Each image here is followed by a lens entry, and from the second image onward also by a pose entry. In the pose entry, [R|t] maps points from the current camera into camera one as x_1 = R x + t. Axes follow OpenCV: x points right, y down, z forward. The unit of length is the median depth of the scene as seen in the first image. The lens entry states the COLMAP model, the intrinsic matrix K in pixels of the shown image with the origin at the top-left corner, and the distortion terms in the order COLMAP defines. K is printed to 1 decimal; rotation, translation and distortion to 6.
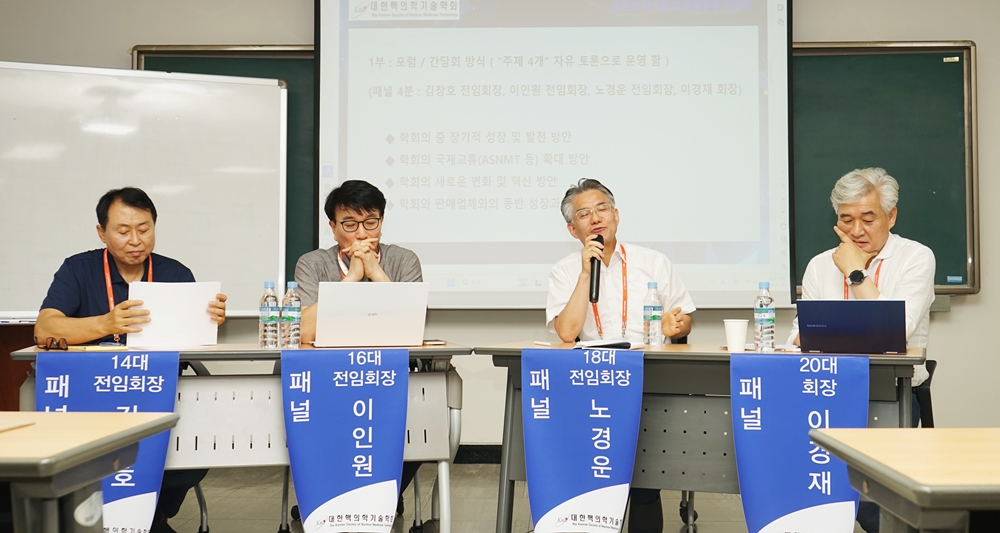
lens RADIAL K [[1032.0, 0, 544.3], [0, 1032.0, 234.8], [0, 0, 1]] dist [-0.022989, 0.000000]
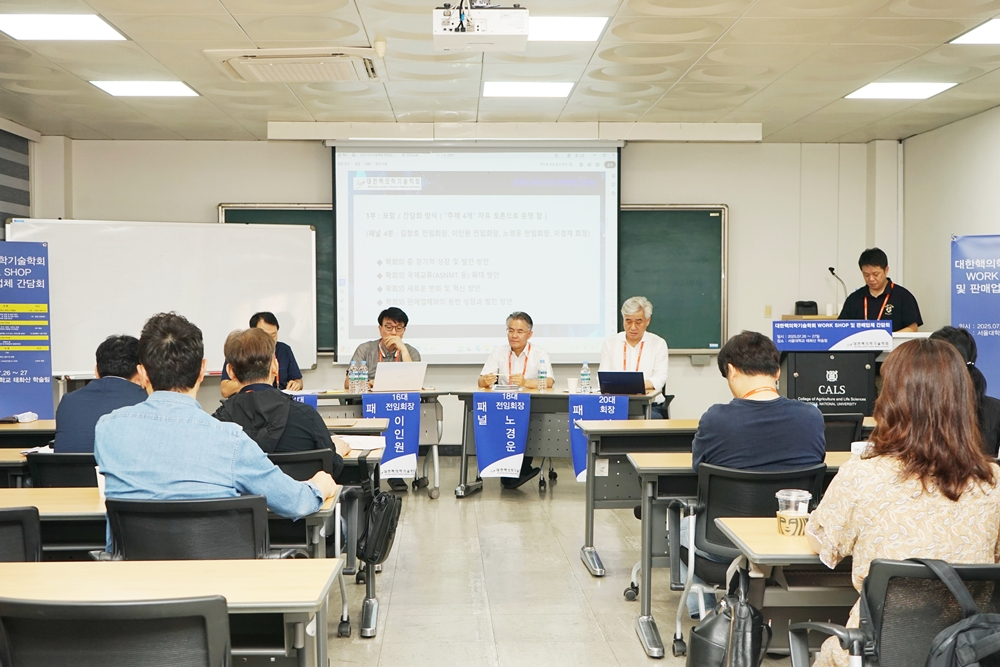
lens RADIAL K [[1059.1, 0, 493.1], [0, 1059.1, 332.9], [0, 0, 1]] dist [-0.075811, 0.000000]
pose [[0.998394, -0.002955, 0.056568, -0.100738], [-0.001275, 0.997212, 0.074604, -0.168833], [-0.056631, -0.074556, 0.995608, -1.128133]]
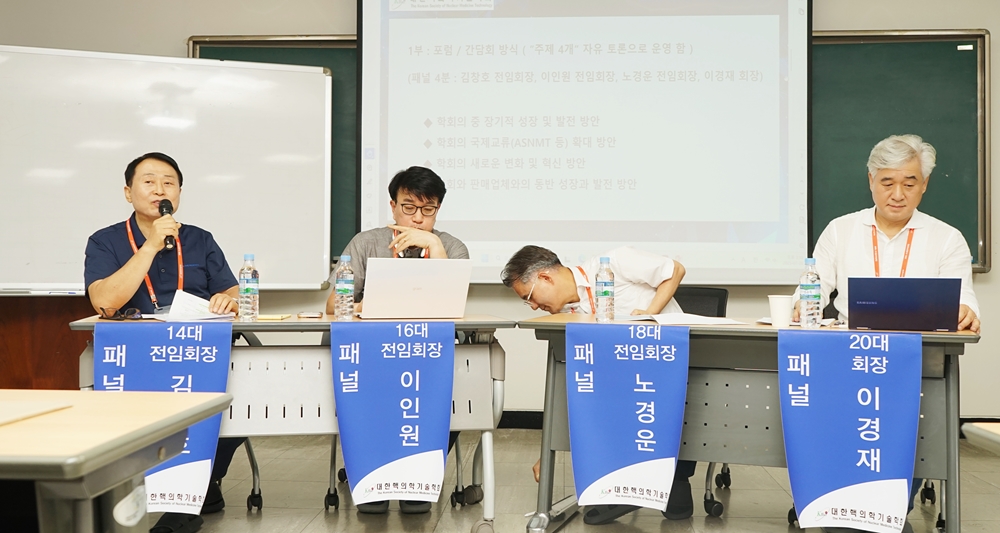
lens RADIAL K [[910.5, 0, 516.1], [0, 910.5, 244.2], [0, 0, 1]] dist [-0.029357, 0.000000]
pose [[0.999275, 0.006007, -0.037595, -0.036329], [-0.004965, 0.999603, 0.027736, 0.008295], [0.037747, -0.027529, 0.998908, 0.102755]]
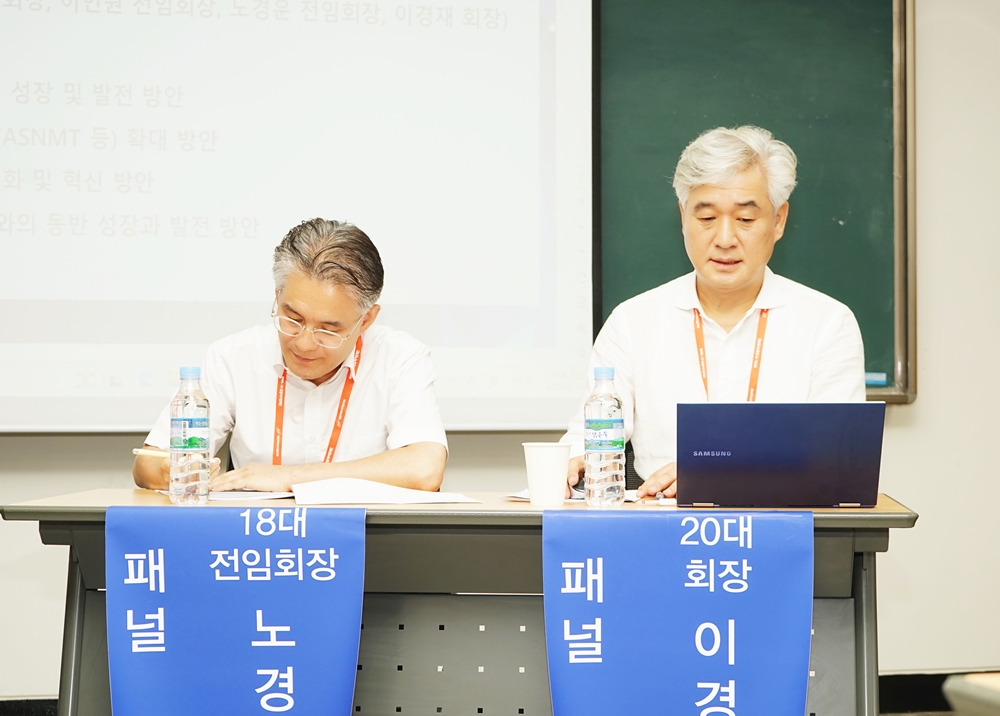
lens RADIAL K [[1781.7, 0, 497.8], [0, 1781.7, 353.9], [0, 0, 1]] dist [-0.030884, 0.000000]
pose [[0.974645, 0.006827, 0.223654, -0.028752], [-0.011602, 0.999732, 0.020041, 0.020781], [-0.223458, -0.022128, 0.974462, 0.156533]]
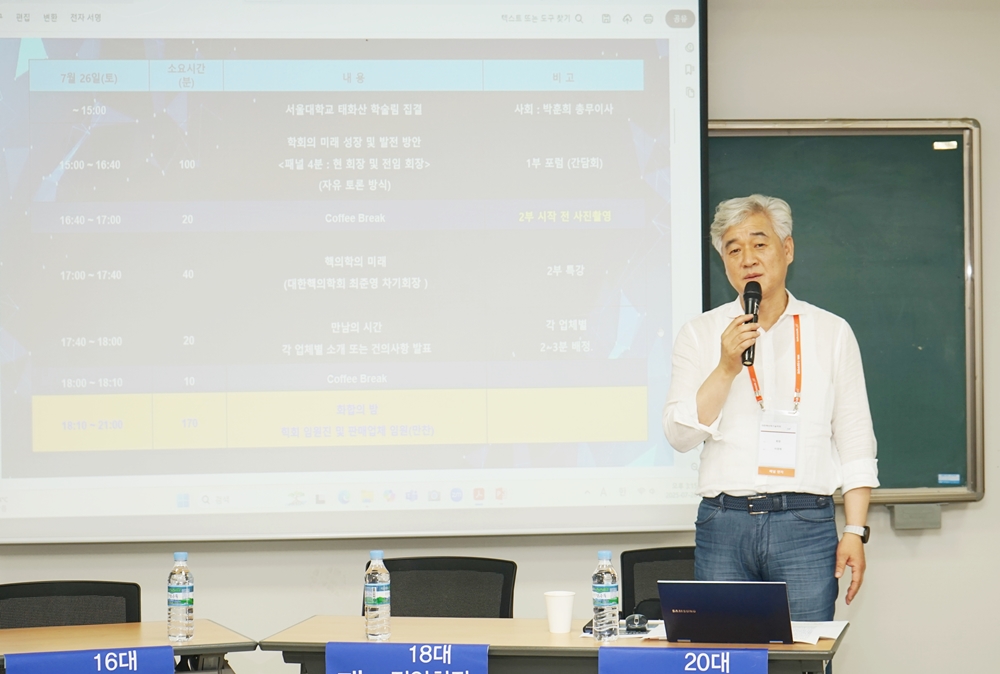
lens RADIAL K [[2175.8, 0, 539.2], [0, 2175.8, 321.7], [0, 0, 1]] dist [-0.076210, 0.000000]
pose [[0.991940, -0.010071, 0.126304, -0.062663], [0.005777, 0.999394, 0.034317, -0.170125], [-0.126573, -0.033310, 0.991398, -0.557384]]
